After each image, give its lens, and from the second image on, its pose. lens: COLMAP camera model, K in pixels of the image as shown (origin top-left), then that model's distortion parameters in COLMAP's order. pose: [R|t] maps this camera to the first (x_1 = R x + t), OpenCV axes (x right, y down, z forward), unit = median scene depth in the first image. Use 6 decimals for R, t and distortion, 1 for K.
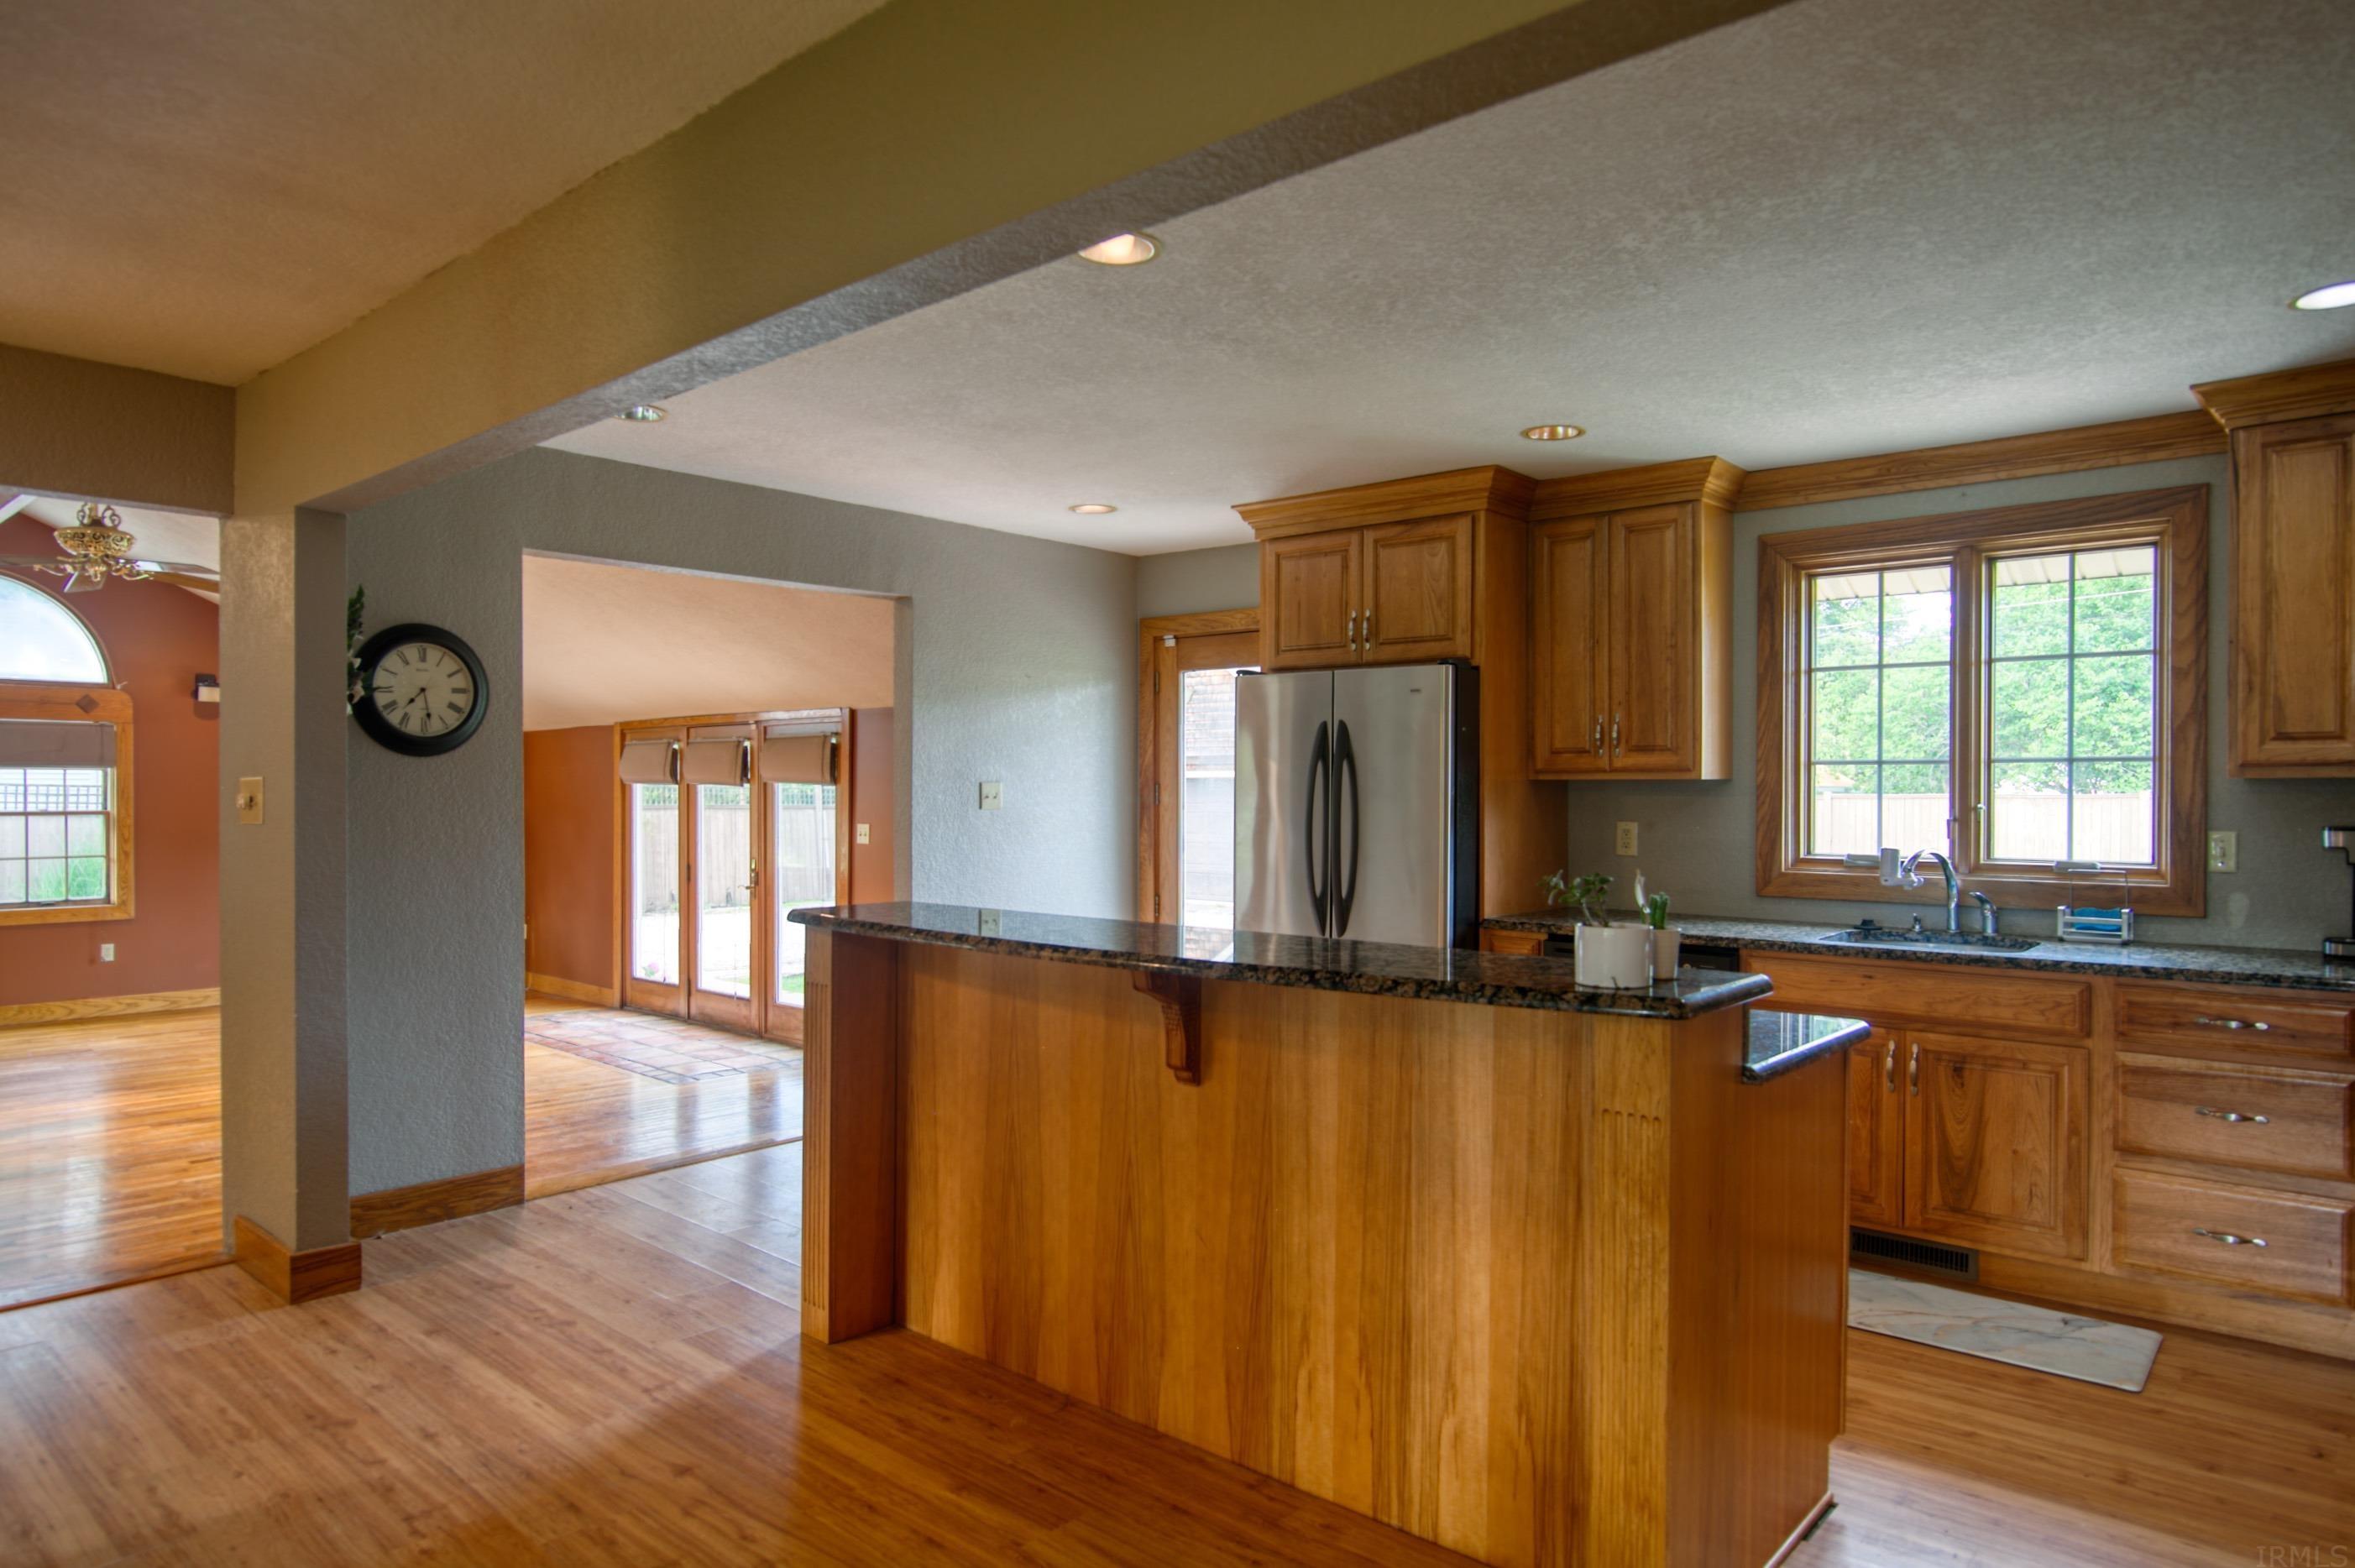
lens RADIAL K [[1413.2, 0, 1176.8], [0, 1413.2, 800.1], [0, 0, 1]] dist [-0.002873, 0.000712]
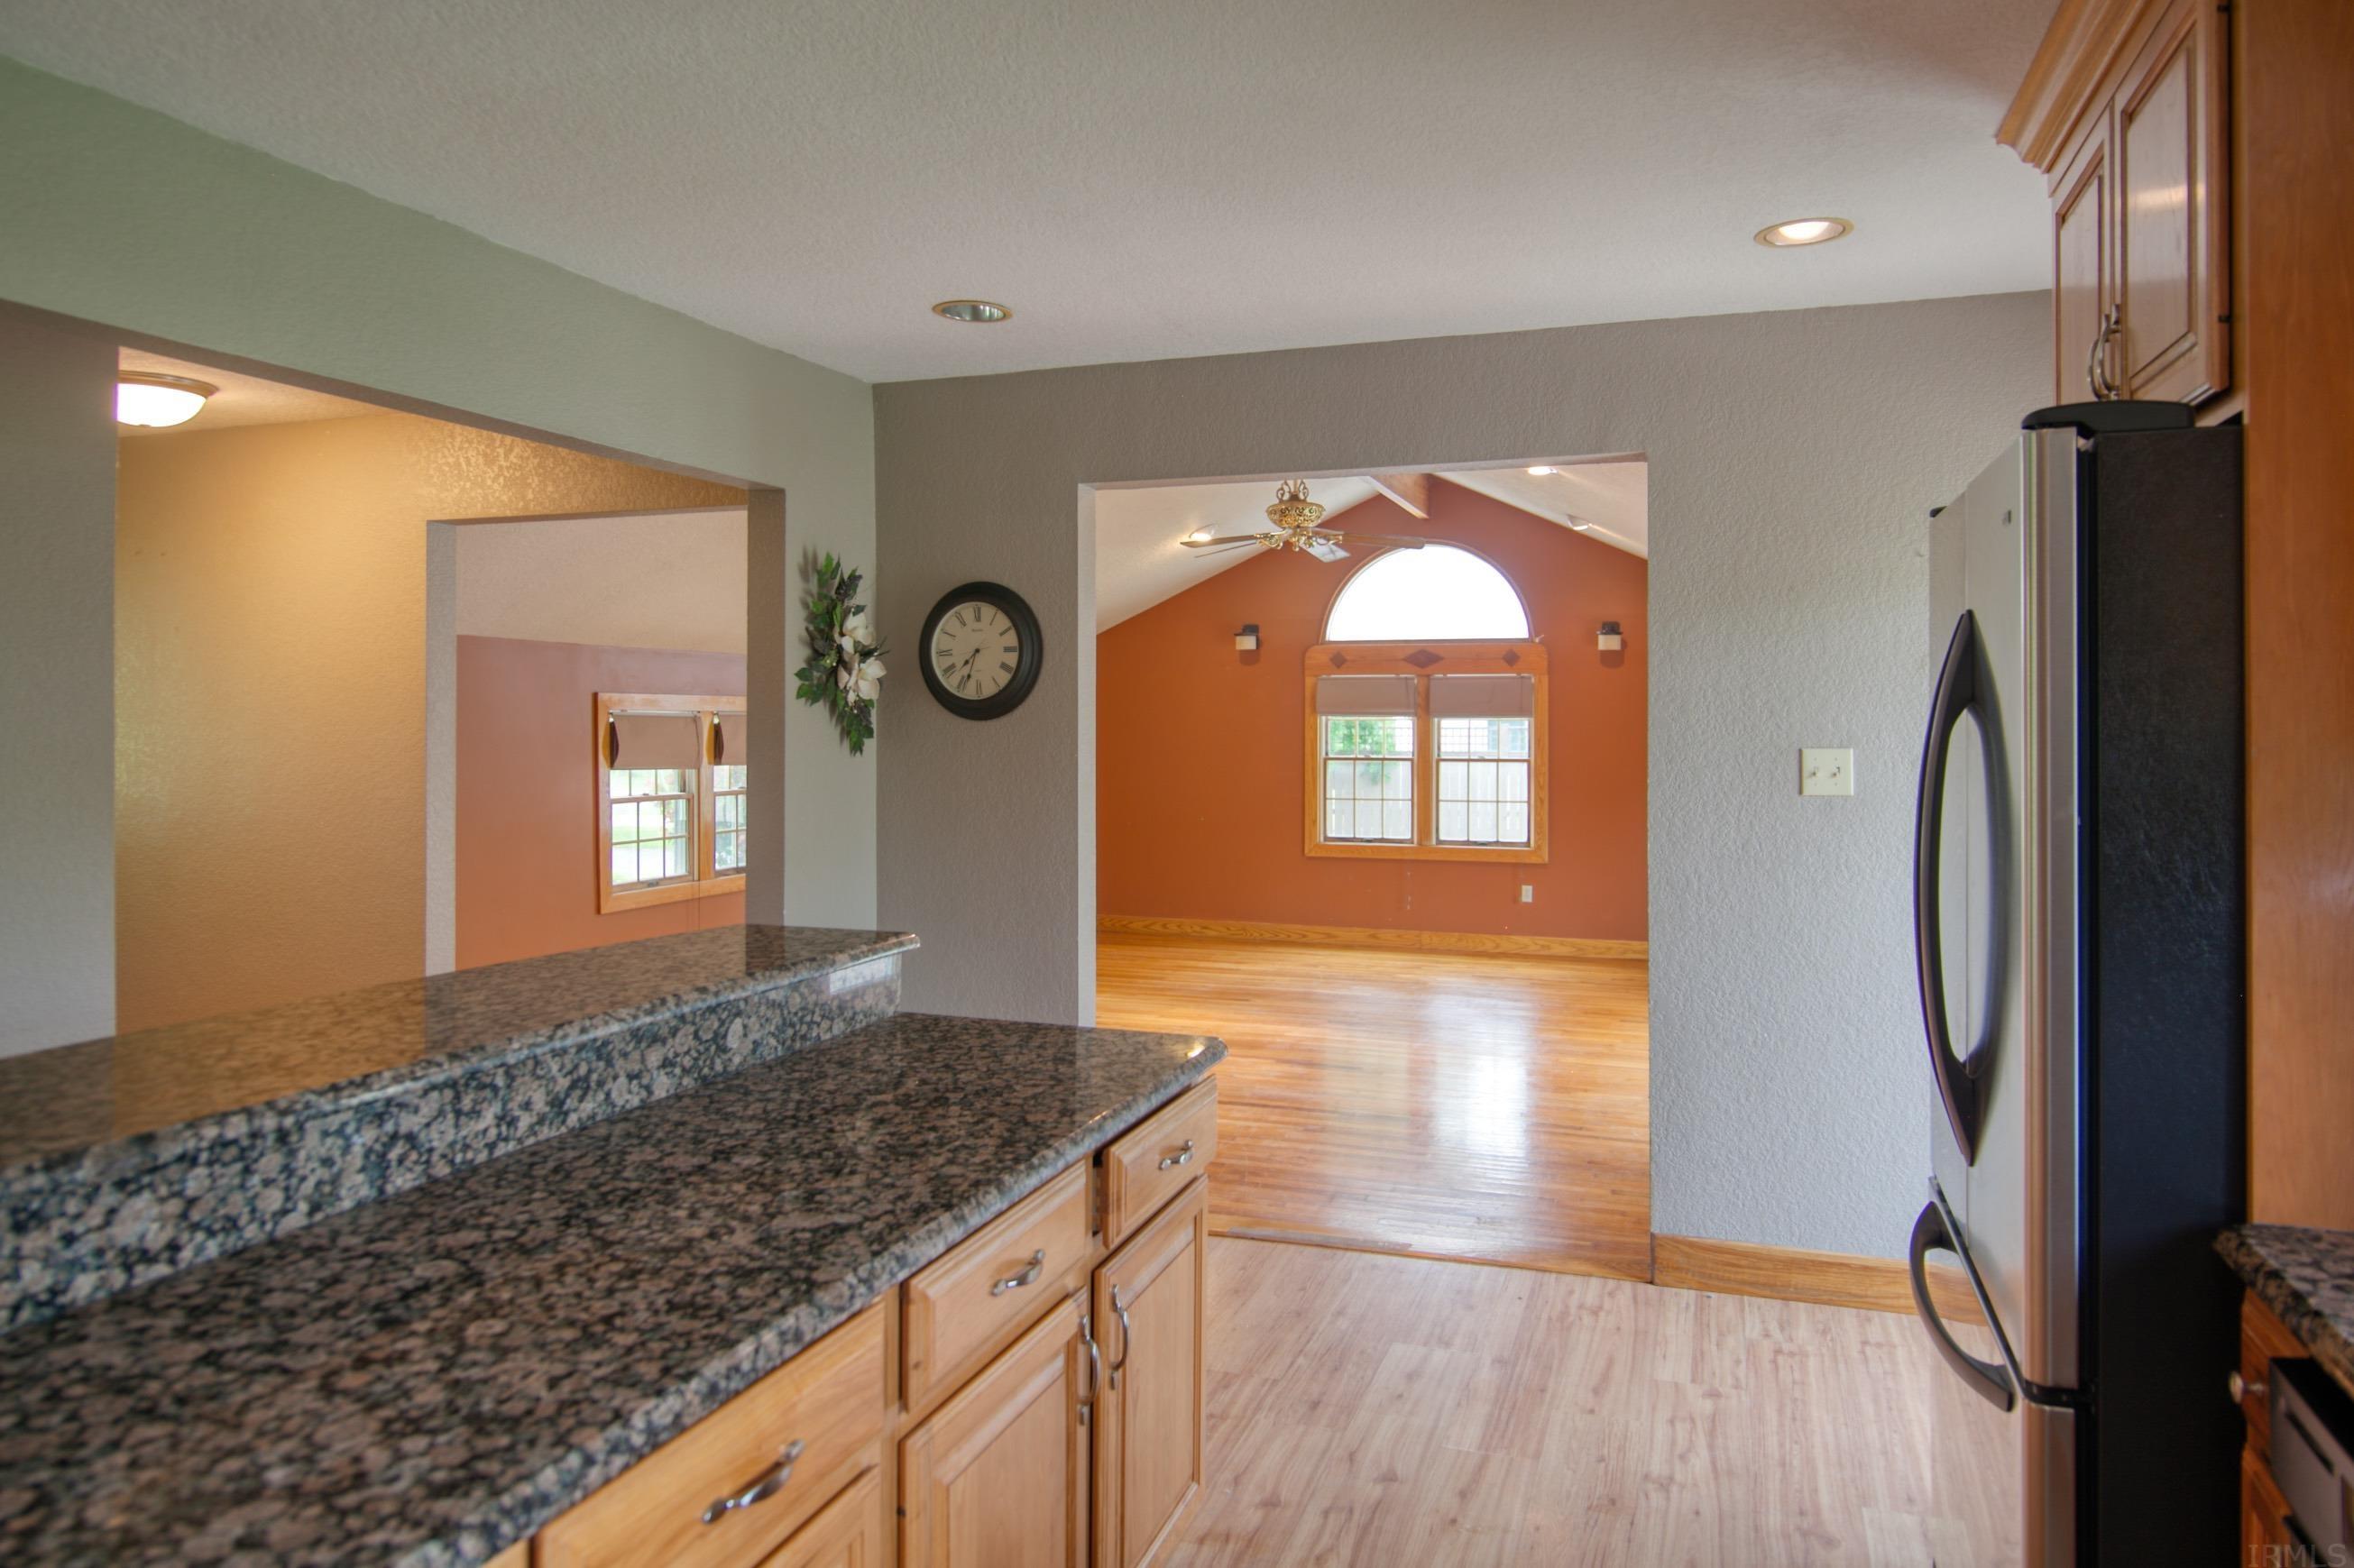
lens RADIAL K [[1564.9, 0, 1180.0], [0, 1564.9, 723.3], [0, 0, 1]] dist [-0.001342, -0.000871]
pose [[0.379036, -0.001550, -0.925381, 0.501185], [-0.007573, 0.999960, -0.004777, -0.025231], [0.925351, 0.008818, 0.379009, 0.731769]]
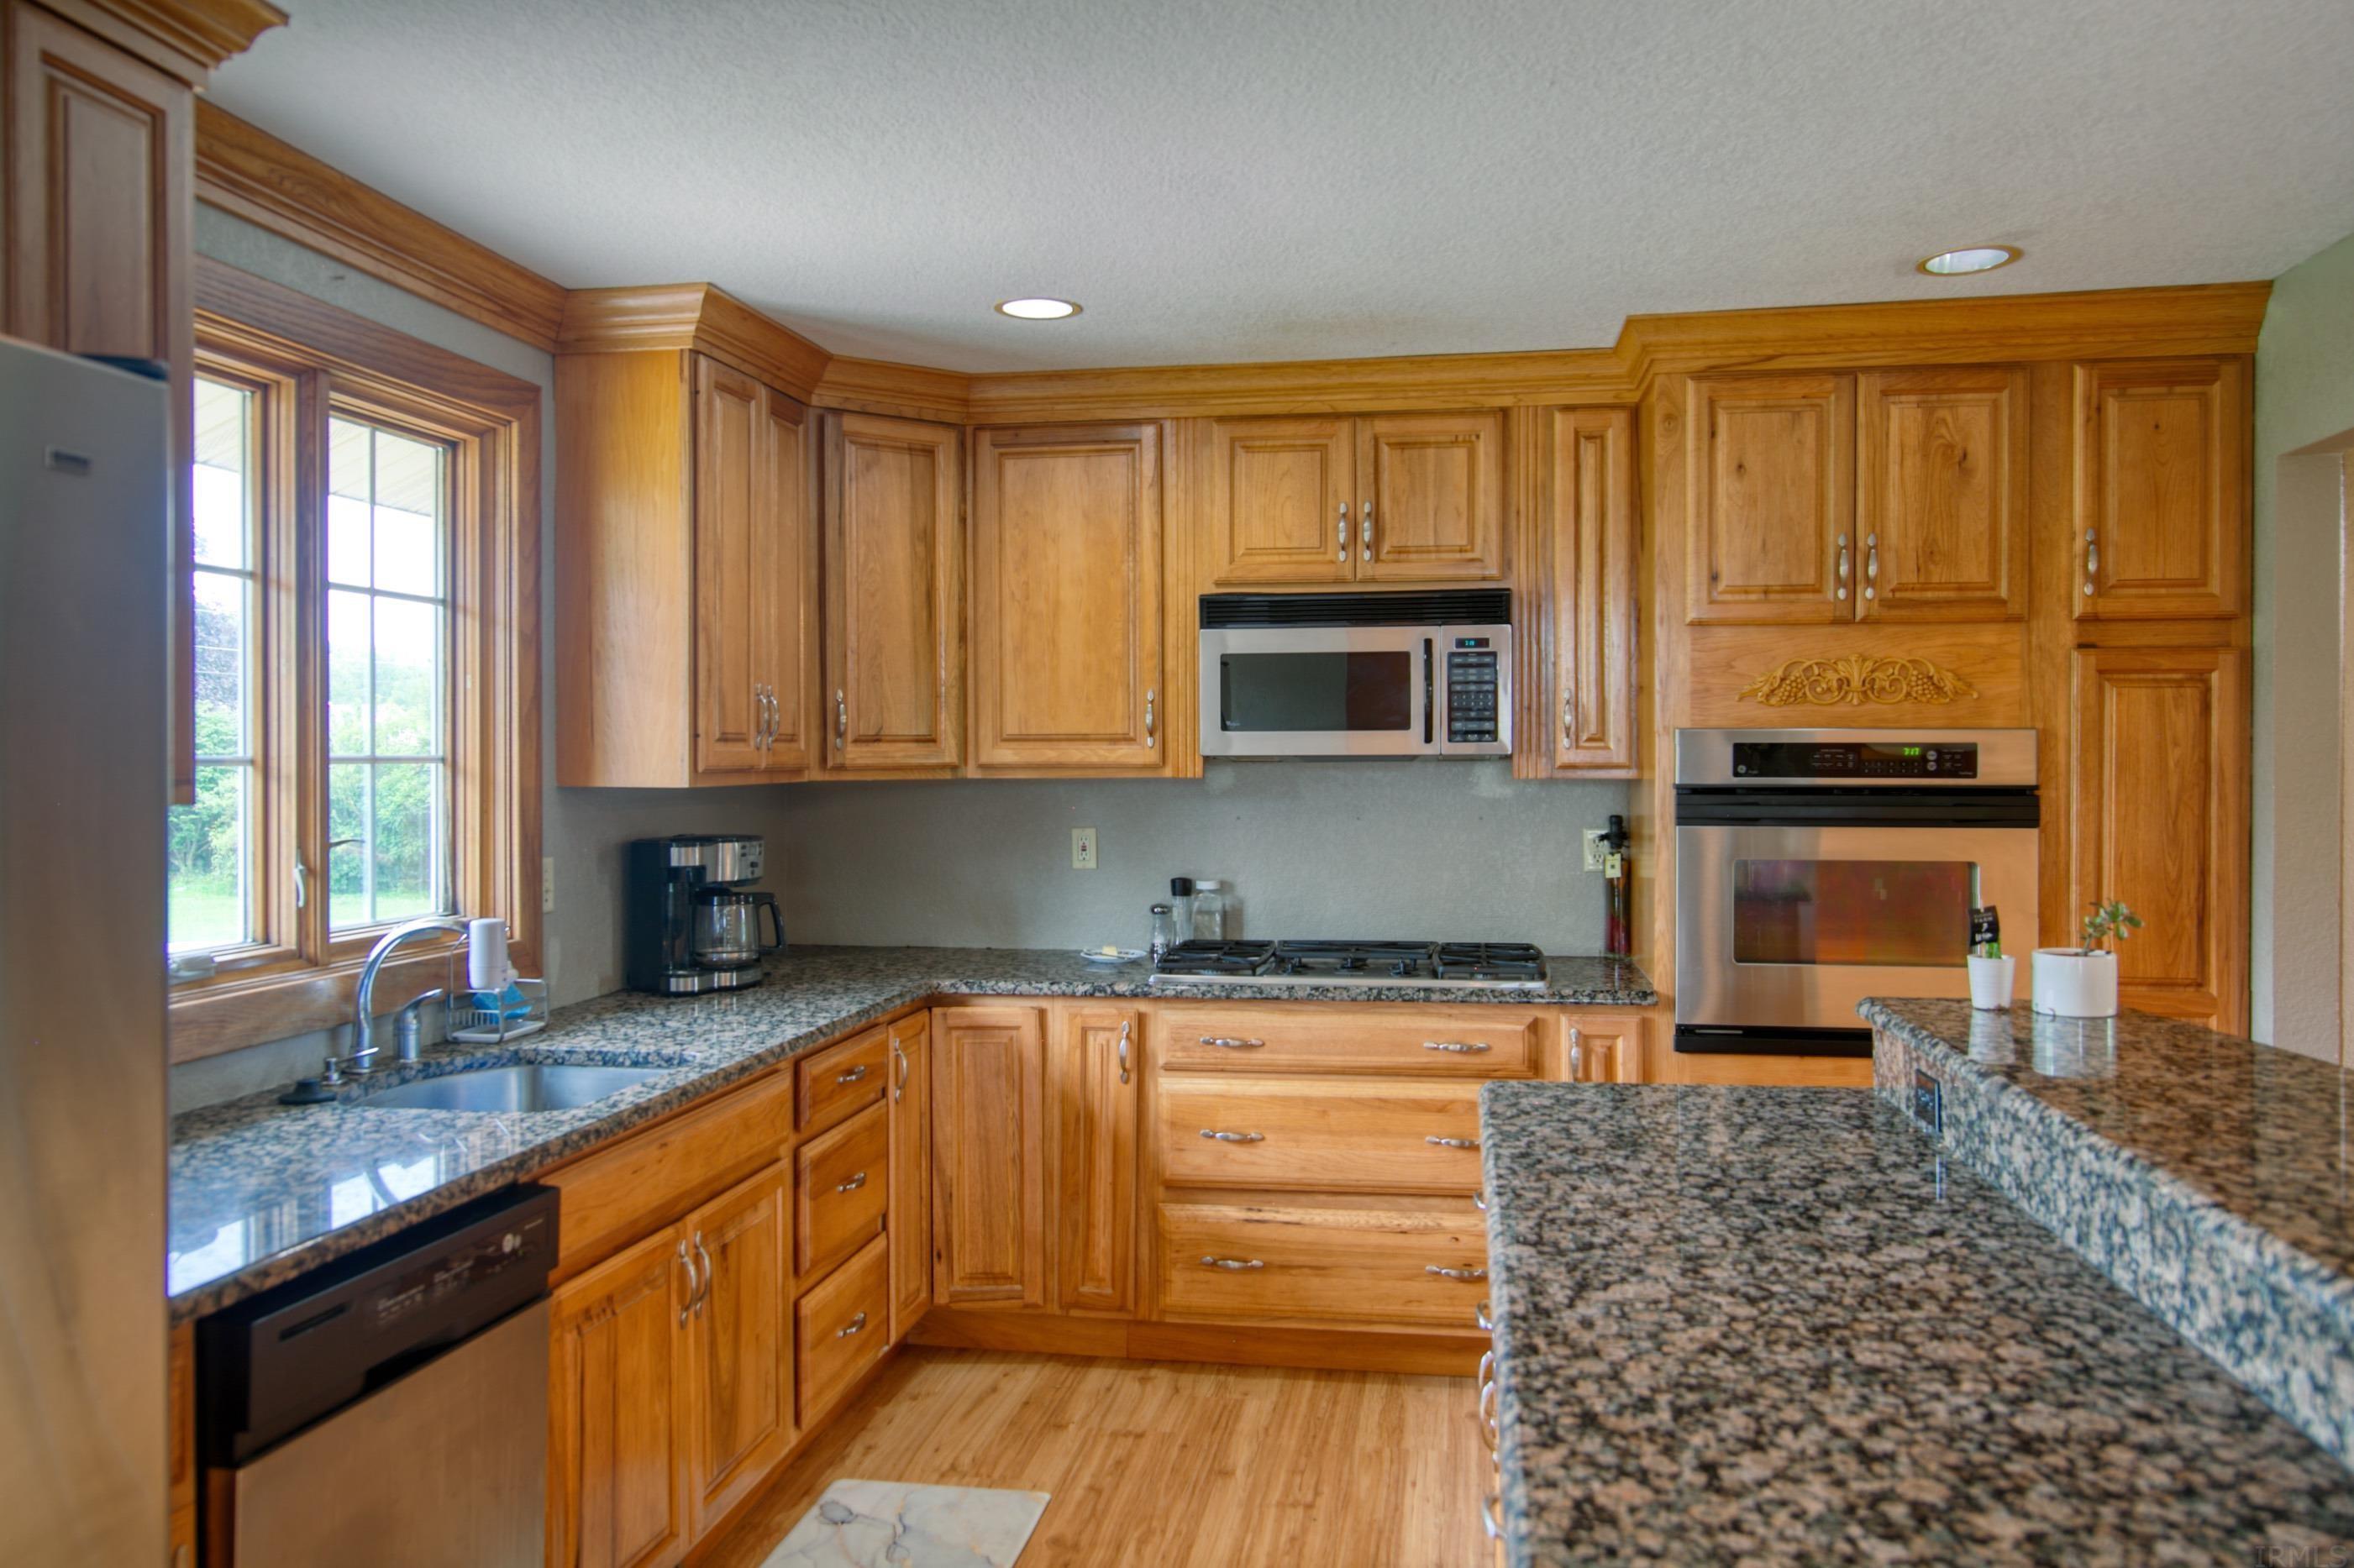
lens RADIAL K [[1718.9, 0, 1180.0], [0, 1718.9, 778.9], [0, 0, 1]] dist [-0.003117, 0.002038]
pose [[-0.529901, -0.010267, 0.847997, -0.190717], [0.009913, 0.999783, 0.018299, -0.030579], [-0.848001, 0.018103, -0.529685, 1.102150]]
